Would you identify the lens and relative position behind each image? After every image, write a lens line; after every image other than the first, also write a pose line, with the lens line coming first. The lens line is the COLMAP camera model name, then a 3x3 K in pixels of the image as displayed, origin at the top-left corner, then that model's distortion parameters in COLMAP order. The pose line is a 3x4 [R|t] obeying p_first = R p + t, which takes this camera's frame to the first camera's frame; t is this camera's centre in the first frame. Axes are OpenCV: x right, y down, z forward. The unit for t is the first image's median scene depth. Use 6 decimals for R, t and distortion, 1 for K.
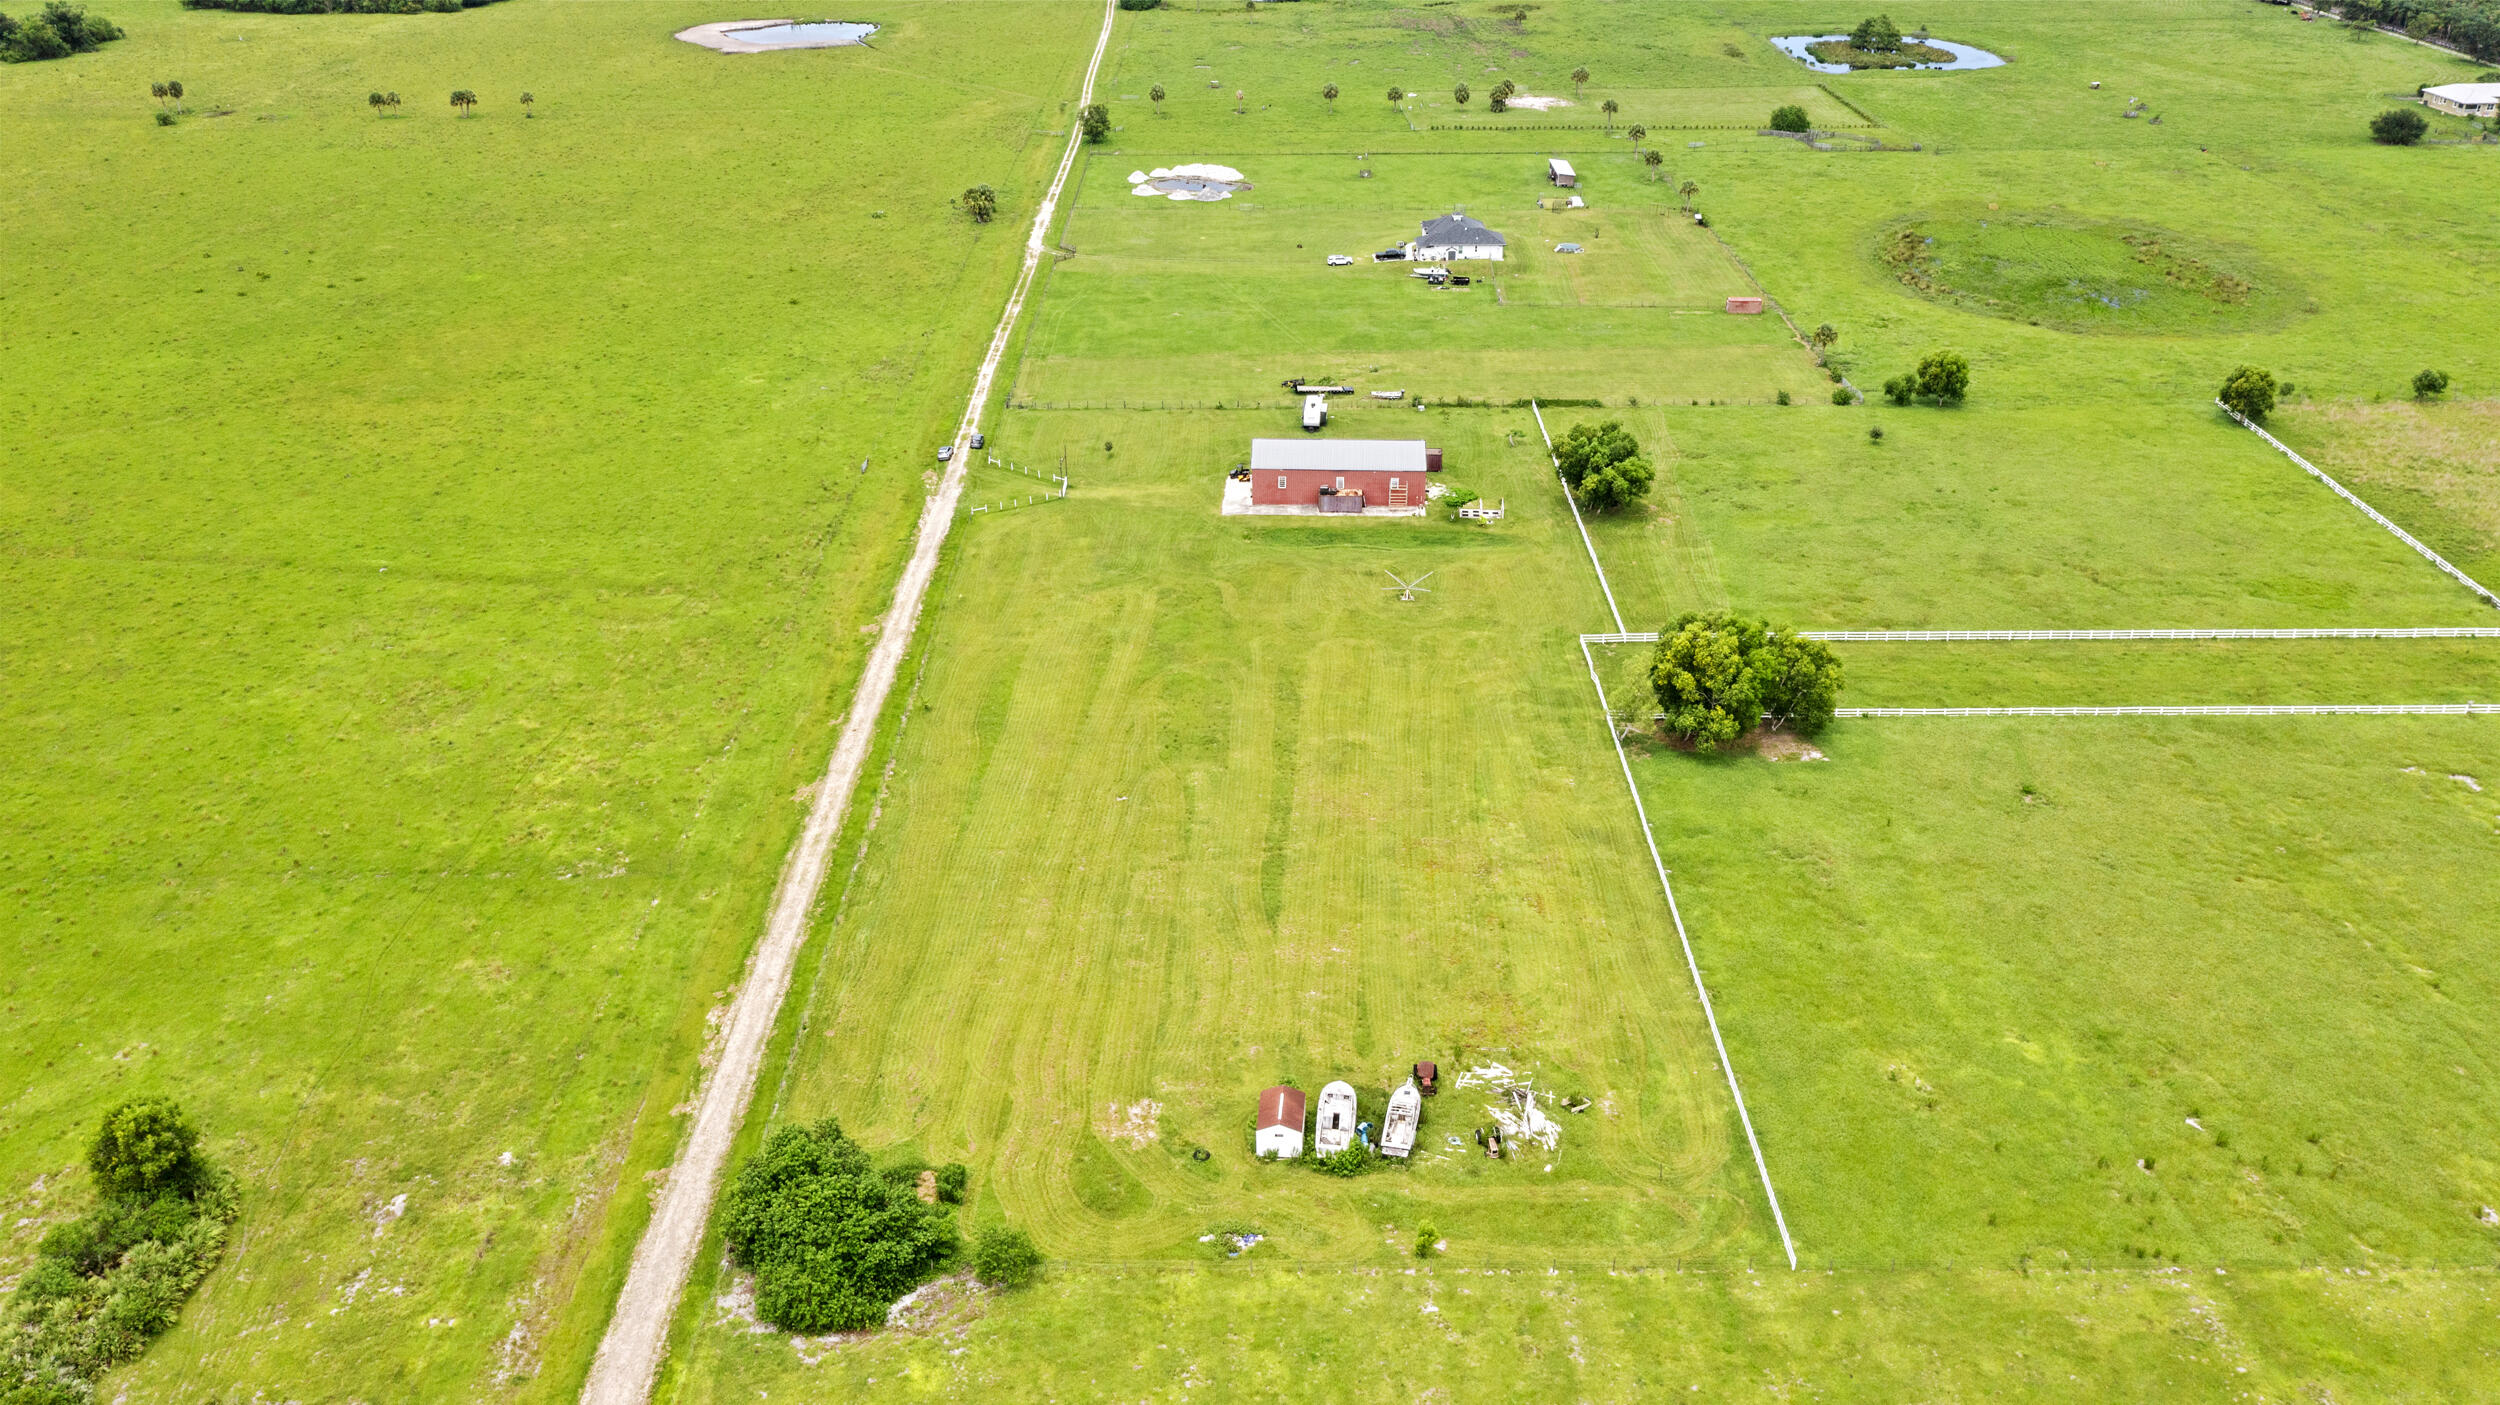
lens RADIAL K [[1985.2, 0, 1250.0], [0, 1985.2, 702.5], [0, 0, 1]] dist [0.000827, 0.004603]
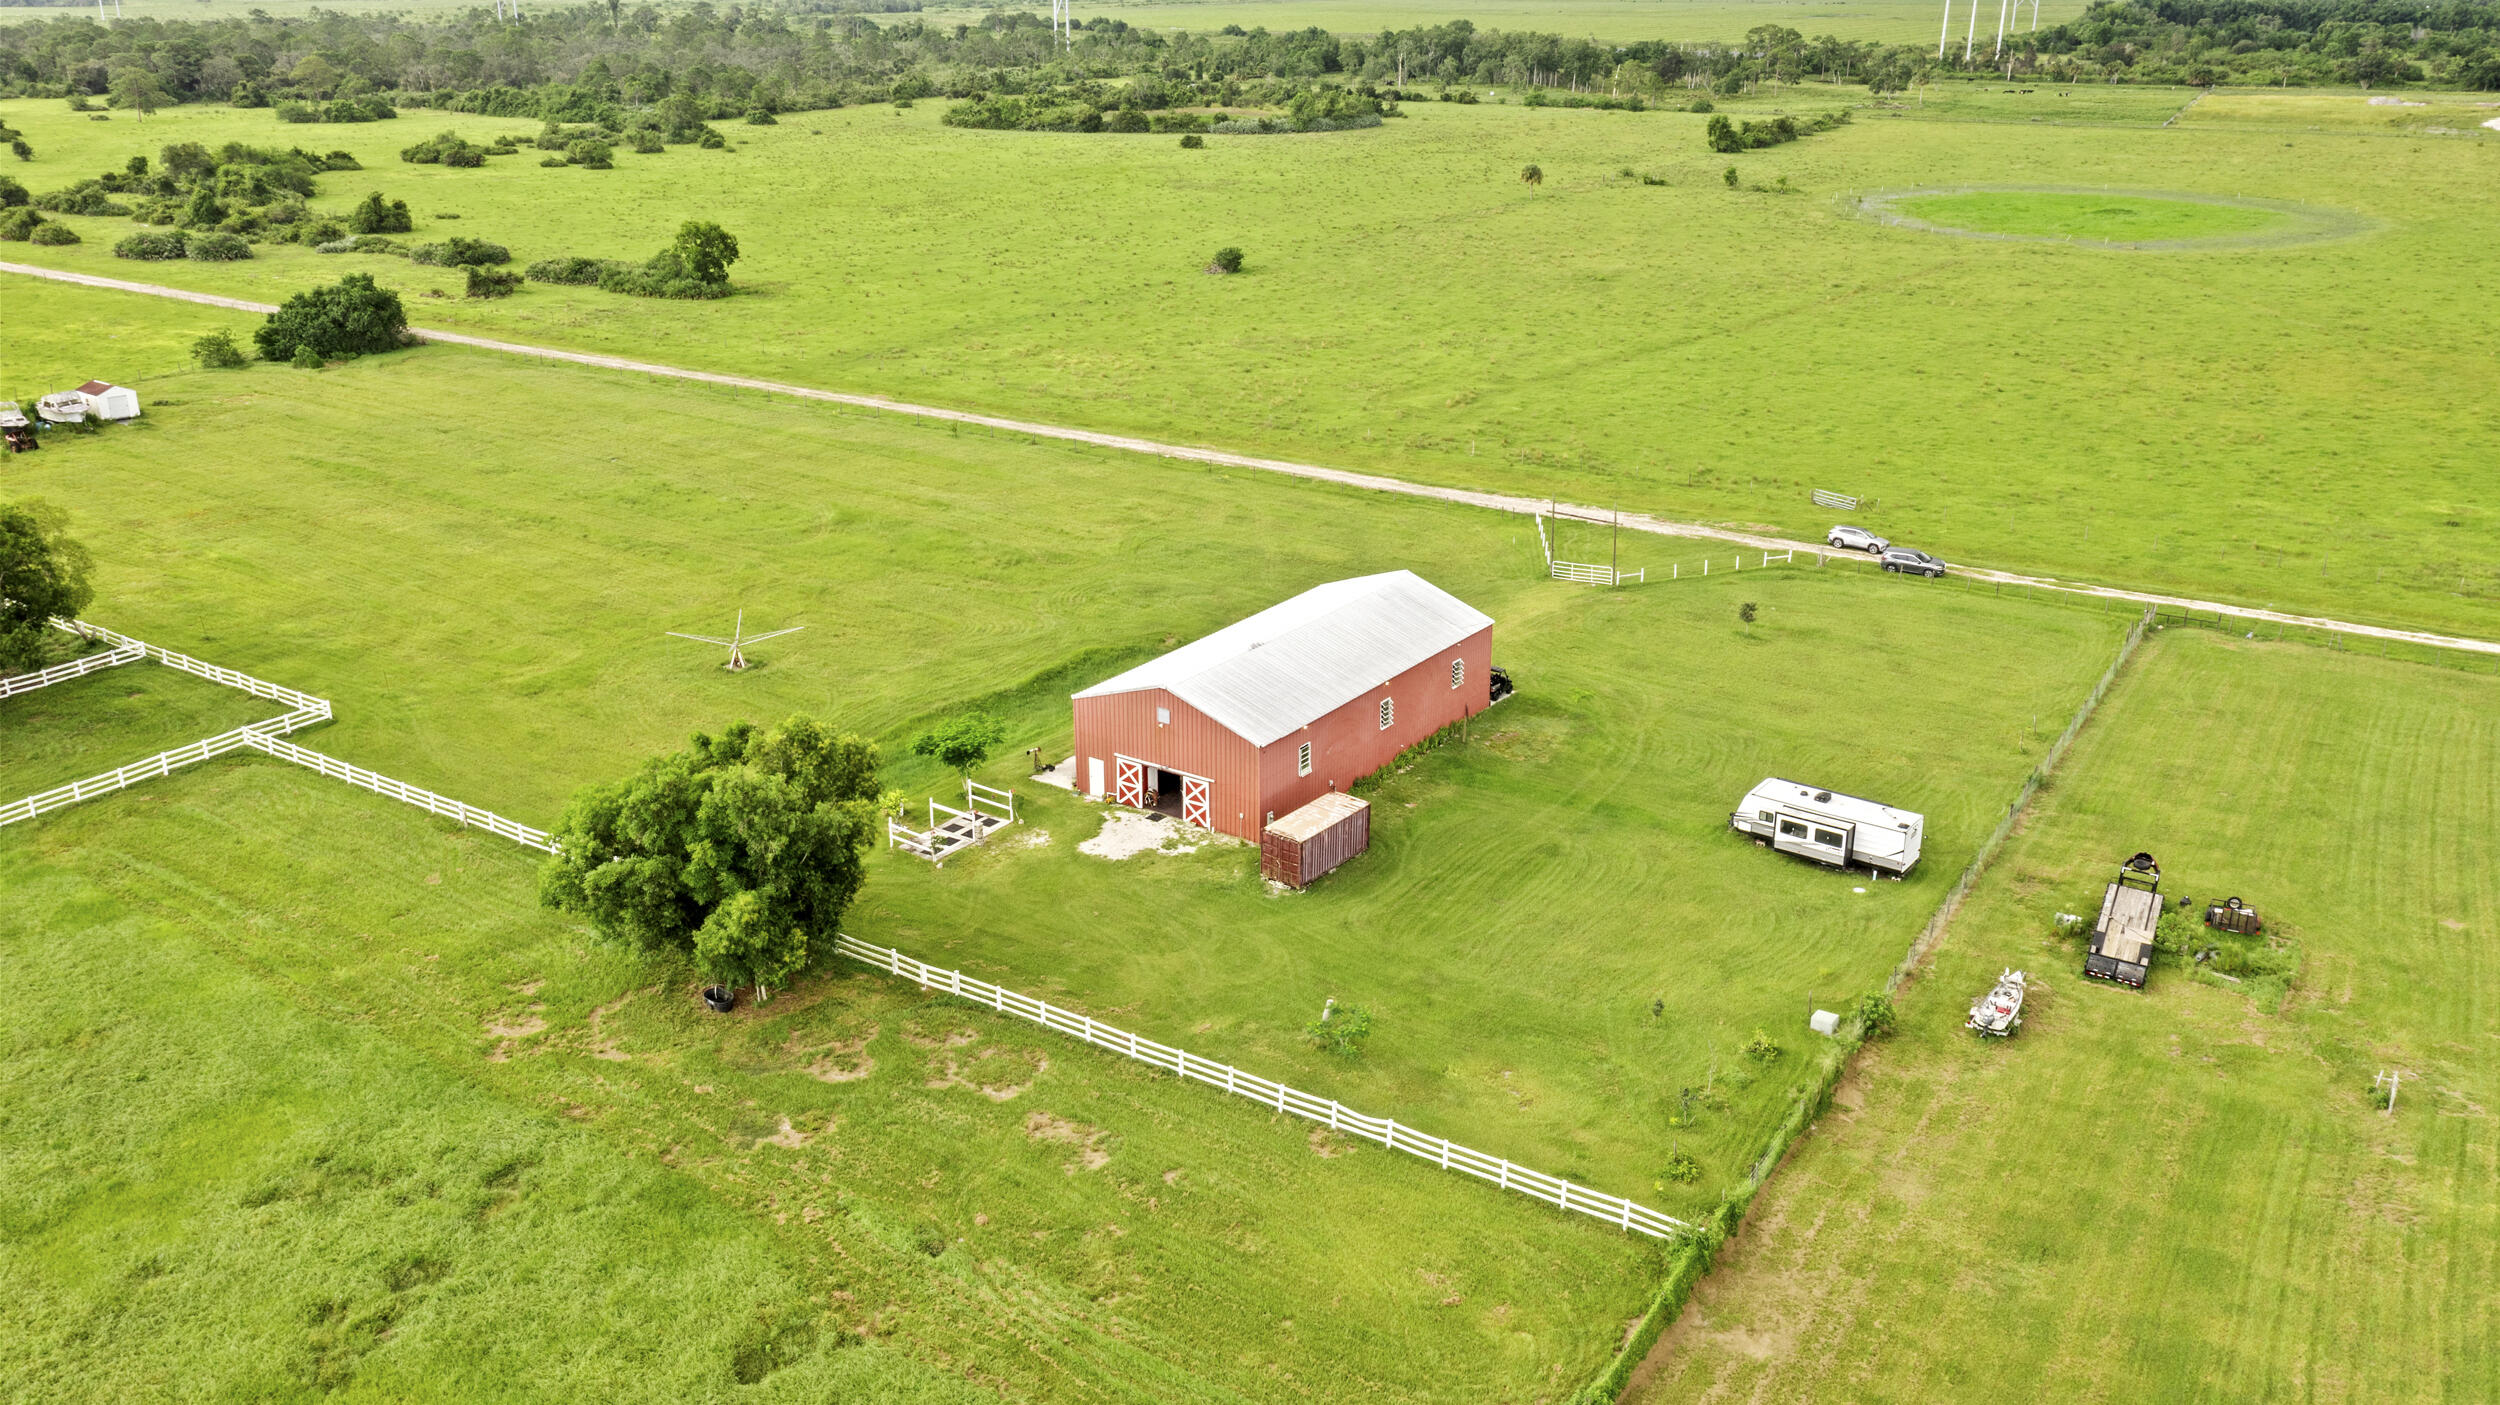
lens RADIAL K [[1985.2, 0, 1250.0], [0, 1985.2, 702.5], [0, 0, 1]] dist [0.000827, 0.004603]
pose [[-0.541669, 0.305378, -0.783159, 0.411715], [-0.379196, 0.742723, 0.551881, -0.377735], [0.750203, 0.595908, -0.286512, 1.258167]]
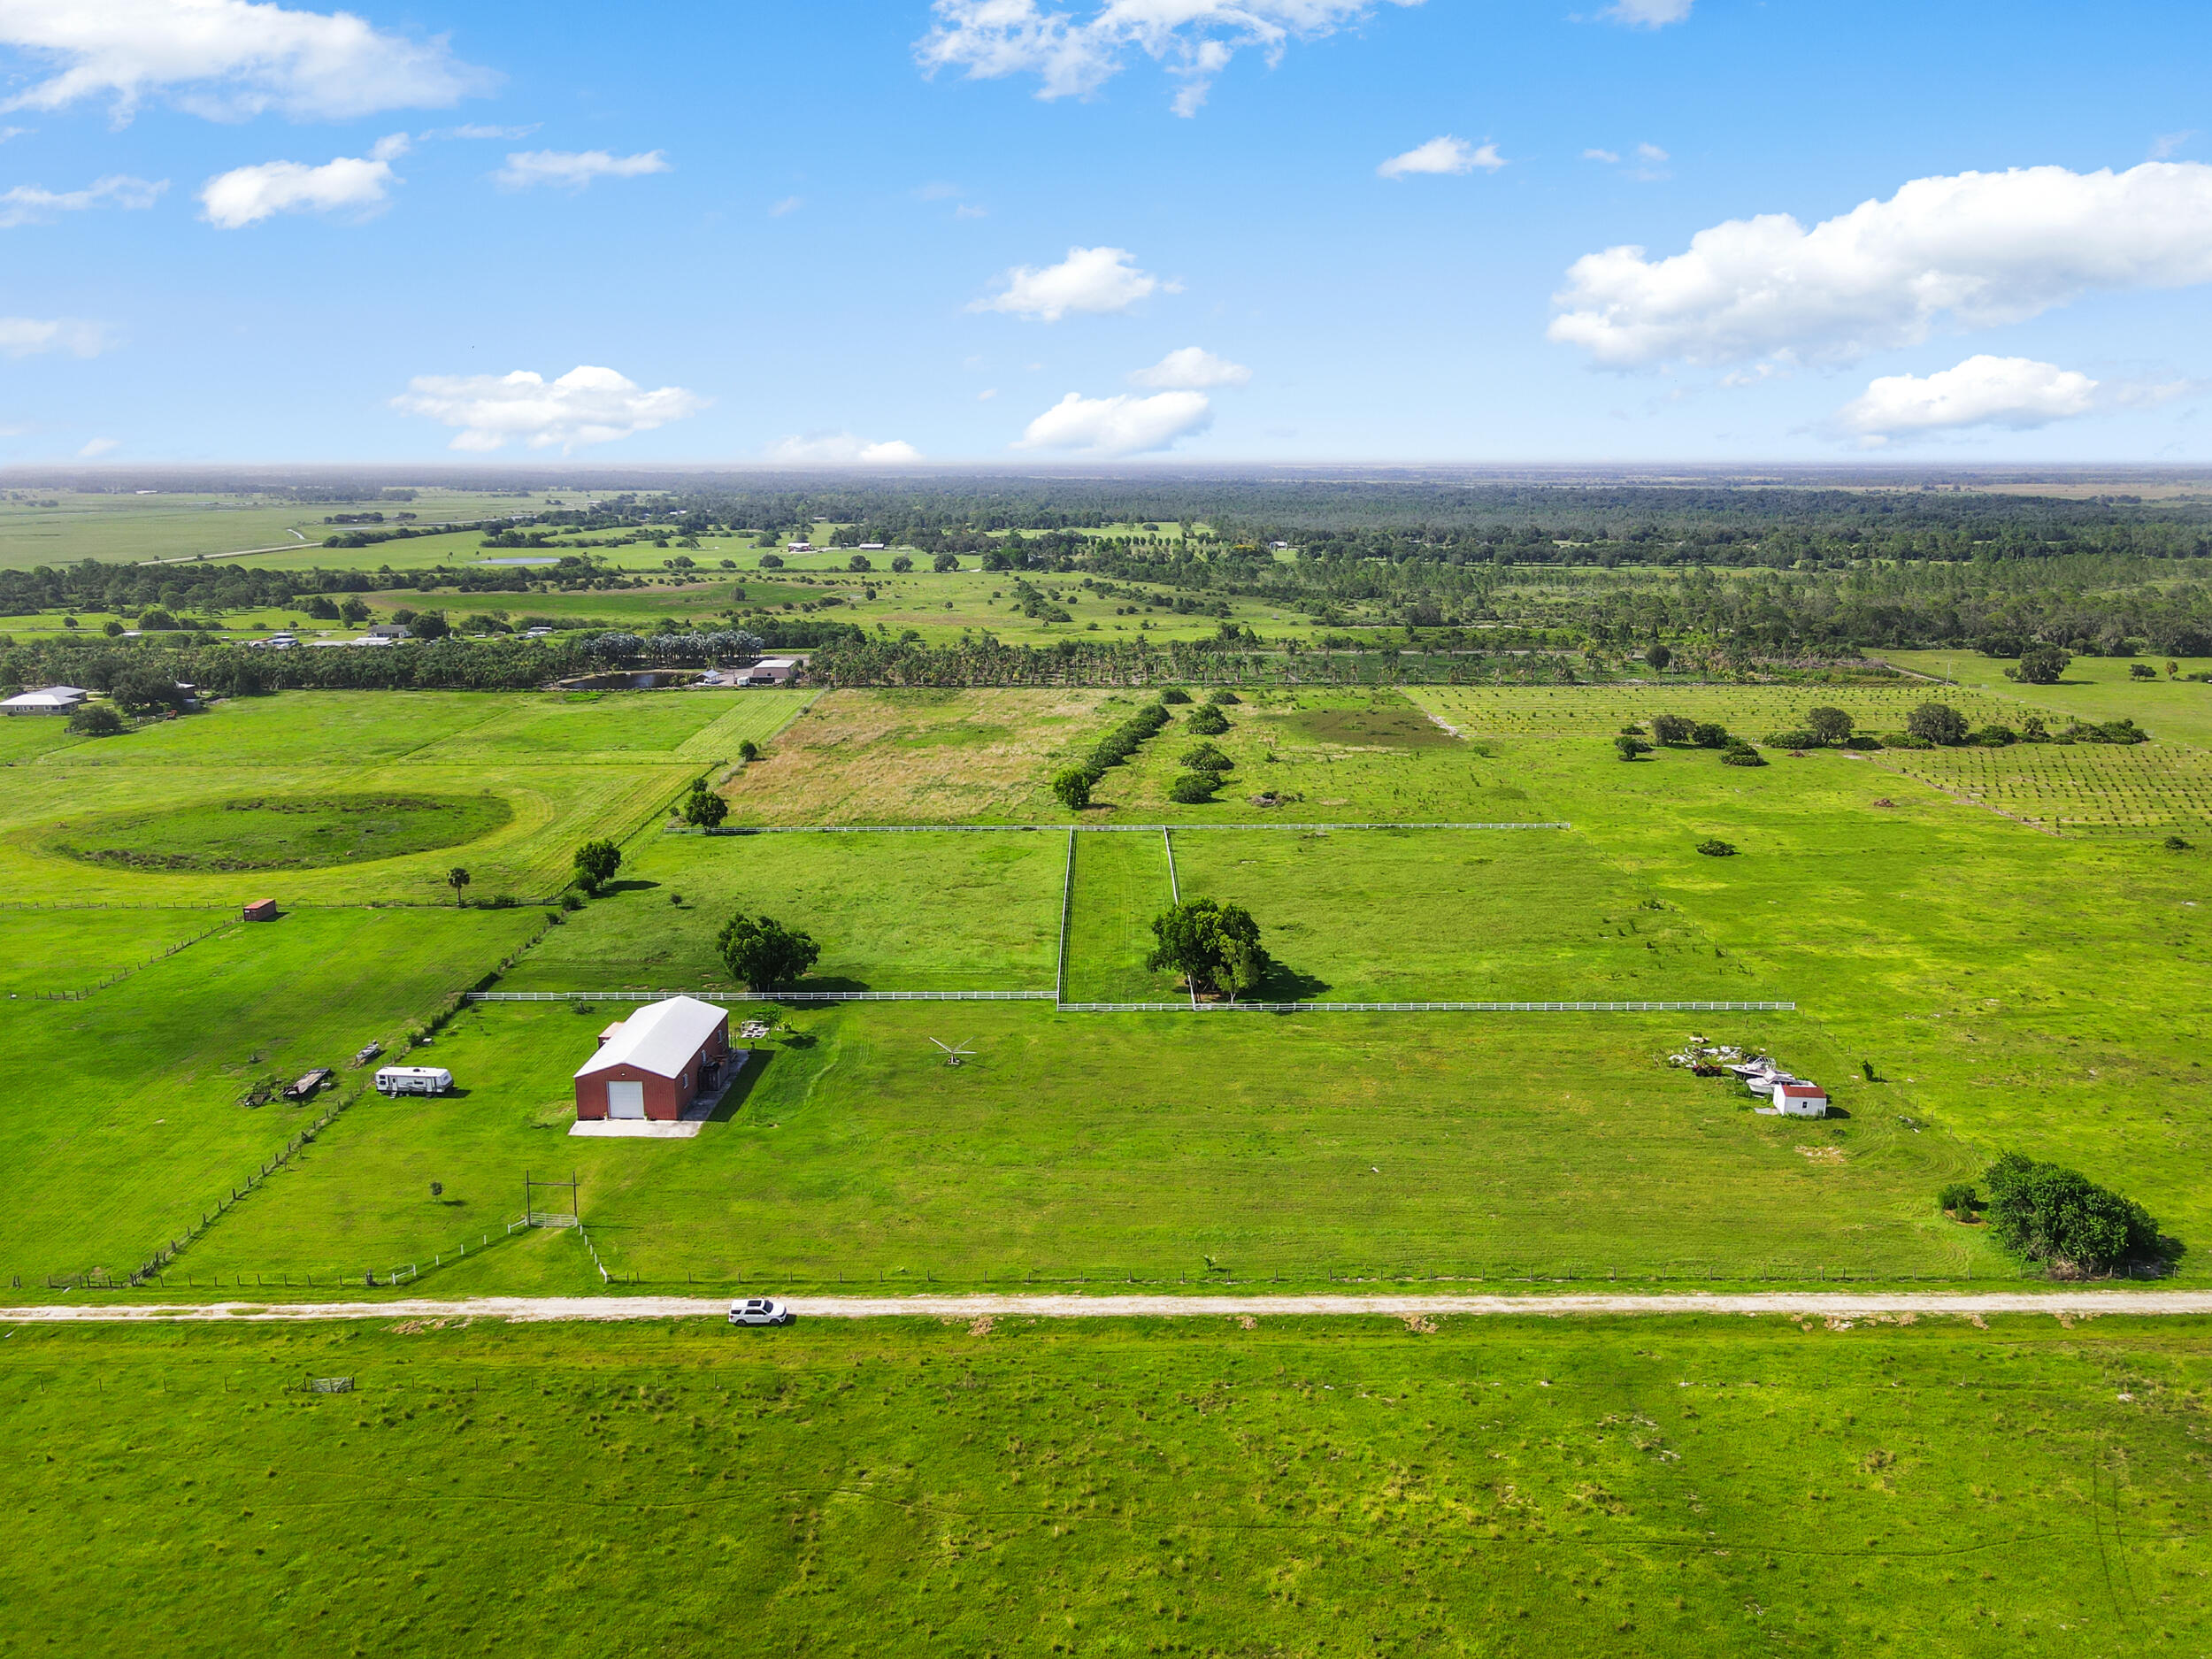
lens RADIAL K [[1615.5, 0, 1099.3], [0, 1615.5, 827.3], [0, 0, 1]] dist [0.007661, 0.009298]
pose [[-0.001111, -0.219617, 0.975586, -0.734206], [0.458184, 0.867045, 0.195705, -0.295051], [-0.888857, 0.447215, 0.099661, 0.796931]]
